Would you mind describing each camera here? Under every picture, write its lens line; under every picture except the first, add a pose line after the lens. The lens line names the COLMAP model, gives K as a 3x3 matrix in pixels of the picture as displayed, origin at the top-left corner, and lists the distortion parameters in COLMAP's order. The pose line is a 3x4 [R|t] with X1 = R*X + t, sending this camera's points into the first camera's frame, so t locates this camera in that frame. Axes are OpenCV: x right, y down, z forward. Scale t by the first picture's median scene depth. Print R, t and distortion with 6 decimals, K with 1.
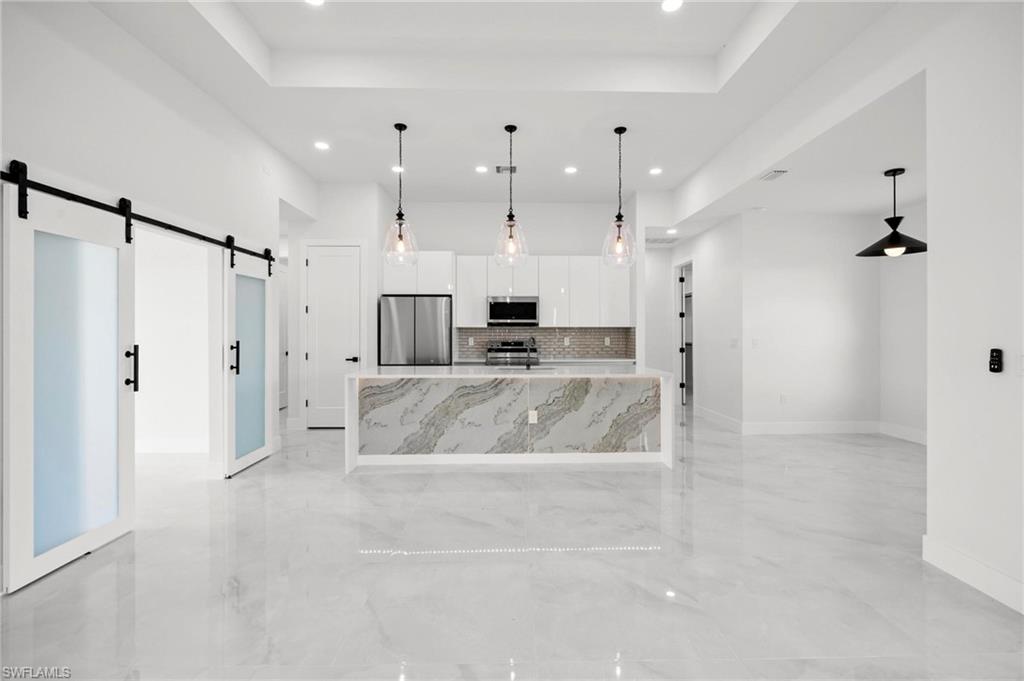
lens RADIAL K [[454.3, 0, 516.8], [0, 454.3, 332.7], [0, 0, 1]] dist [-0.015182, 0.003169]
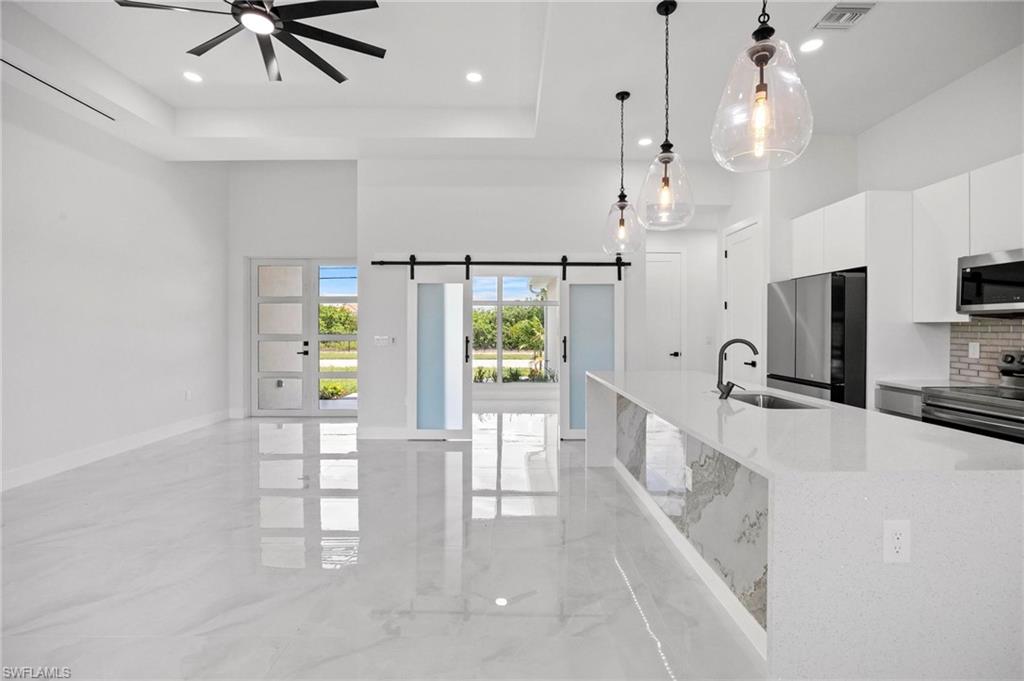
lens RADIAL K [[454.3, 0, 515.7], [0, 454.3, 330.8], [0, 0, 1]] dist [-0.015182, 0.003169]
pose [[-0.009312, 0.005787, -0.999940, 0.610314], [-0.004308, 0.999974, 0.005827, -0.004014], [0.999947, 0.004362, -0.009287, 0.784854]]
